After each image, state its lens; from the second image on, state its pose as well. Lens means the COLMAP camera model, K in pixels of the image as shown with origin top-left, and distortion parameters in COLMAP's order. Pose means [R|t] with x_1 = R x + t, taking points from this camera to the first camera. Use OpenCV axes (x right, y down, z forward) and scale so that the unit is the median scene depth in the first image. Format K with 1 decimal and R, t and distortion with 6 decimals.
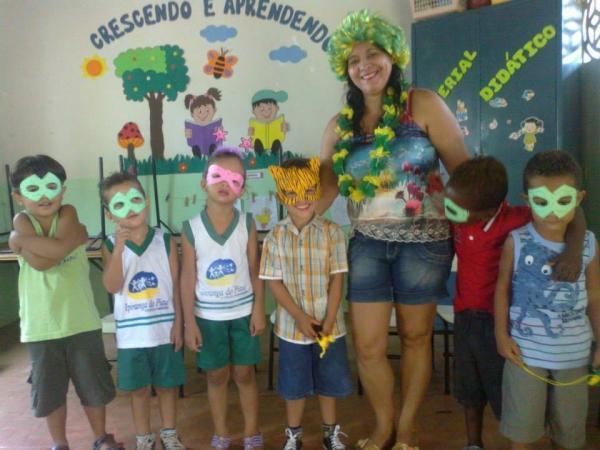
lens RADIAL K [[512.7, 0, 301.1], [0, 512.7, 226.1], [0, 0, 1]] dist [-0.059431, 0.014530]
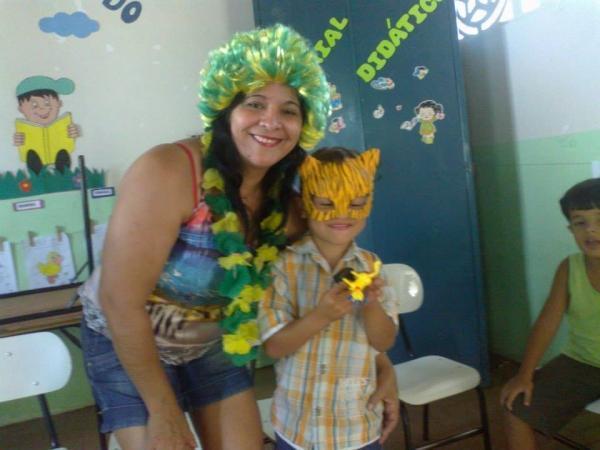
lens RADIAL K [[512.7, 0, 298.5], [0, 512.7, 221.9], [0, 0, 1]] dist [-0.059431, 0.014530]
pose [[0.908223, -0.091802, 0.408294, -0.060008], [0.112213, 0.993337, -0.026268, -0.029596], [-0.403162, 0.069673, 0.912473, 0.360576]]
